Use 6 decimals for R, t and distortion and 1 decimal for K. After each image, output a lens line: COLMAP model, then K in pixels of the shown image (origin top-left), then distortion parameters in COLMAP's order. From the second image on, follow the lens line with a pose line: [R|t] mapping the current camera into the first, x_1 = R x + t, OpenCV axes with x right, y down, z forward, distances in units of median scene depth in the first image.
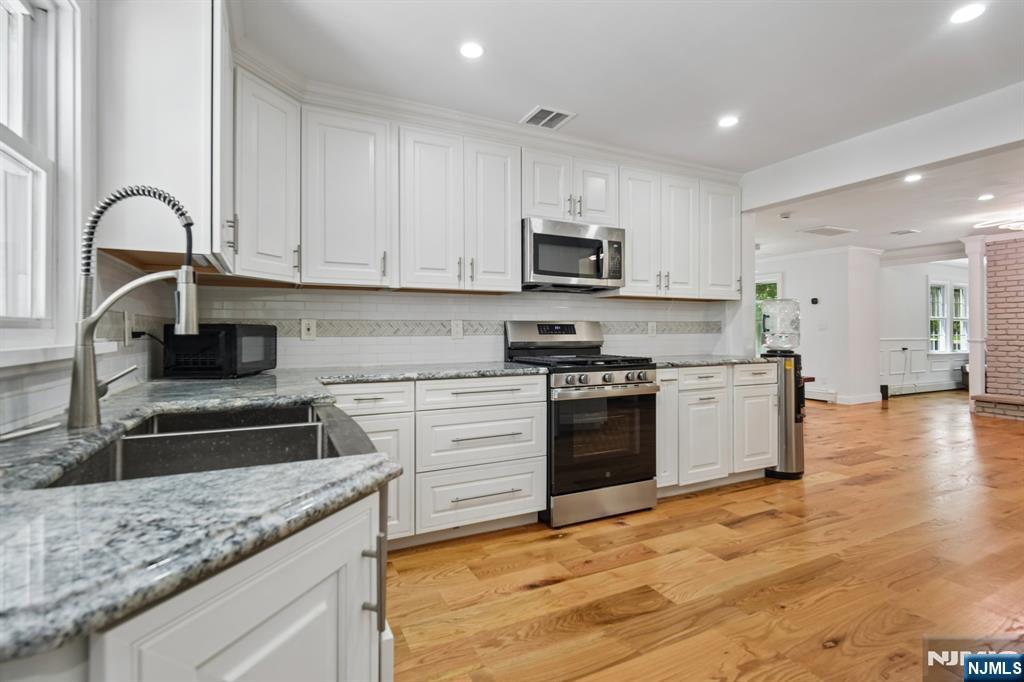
lens RADIAL K [[486.4, 0, 514.3], [0, 486.4, 333.1], [0, 0, 1]] dist [0.004367, -0.001978]
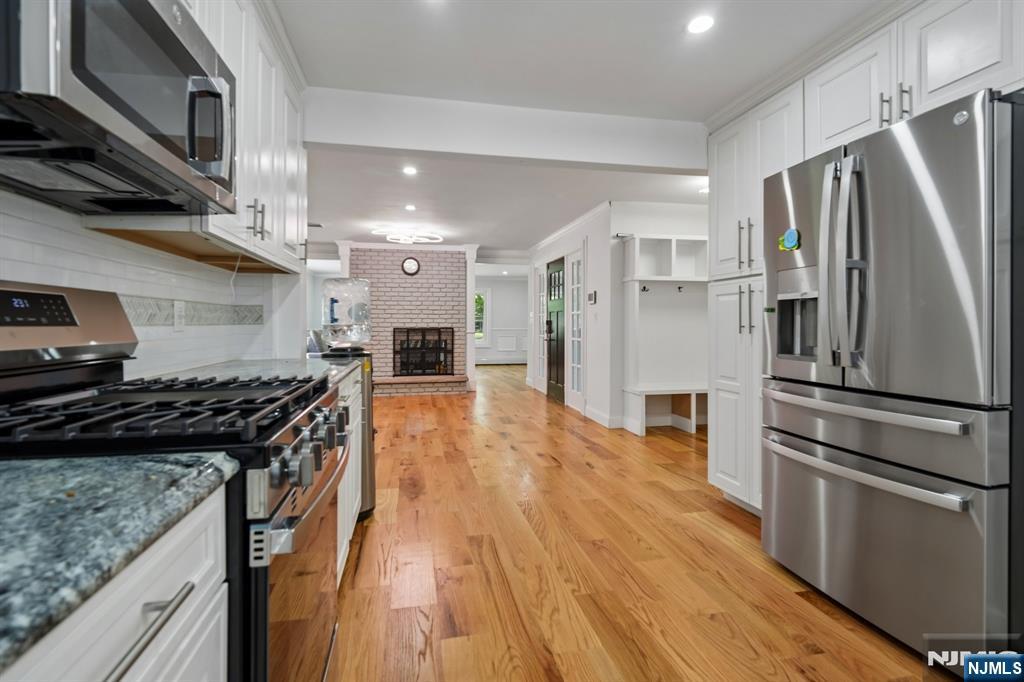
lens RADIAL K [[486.4, 0, 512.1], [0, 486.4, 326.1], [0, 0, 1]] dist [0.004367, -0.001978]
pose [[0.253116, -0.000826, 0.967435, -0.137293], [0.002831, 0.999996, 0.000113, 0.004092], [-0.967432, 0.002710, 0.253118, 0.745572]]
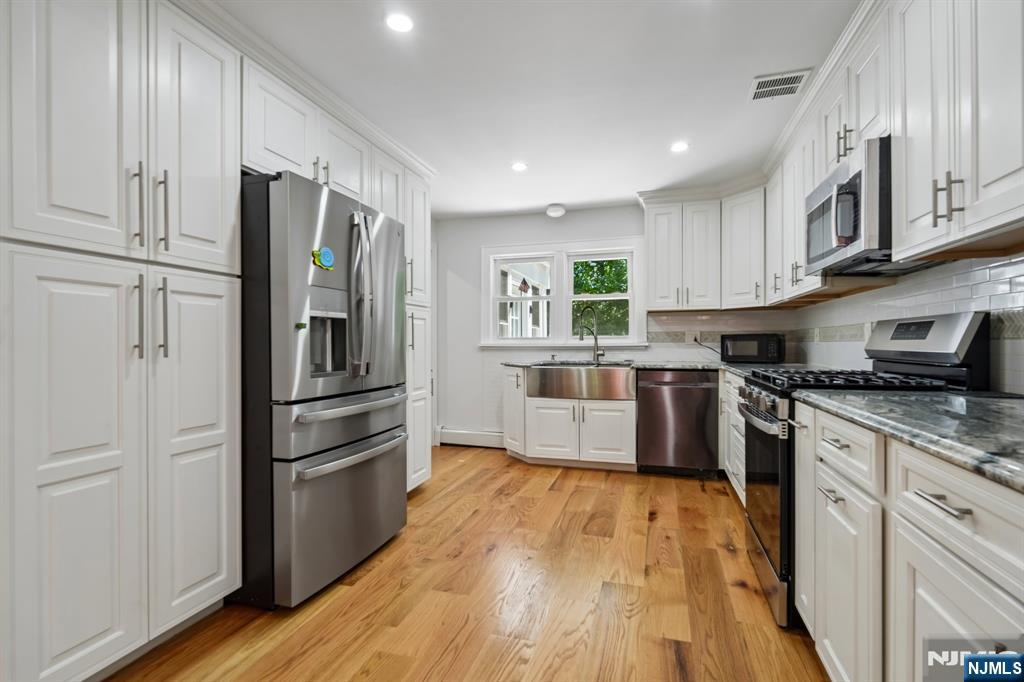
lens RADIAL K [[486.4, 0, 515.0], [0, 486.4, 343.4], [0, 0, 1]] dist [0.004367, -0.001978]
pose [[-0.685254, 0.007105, -0.728269, 1.002964], [0.003226, 0.999972, 0.006721, 0.000902], [0.728297, 0.002256, -0.685258, 1.235395]]
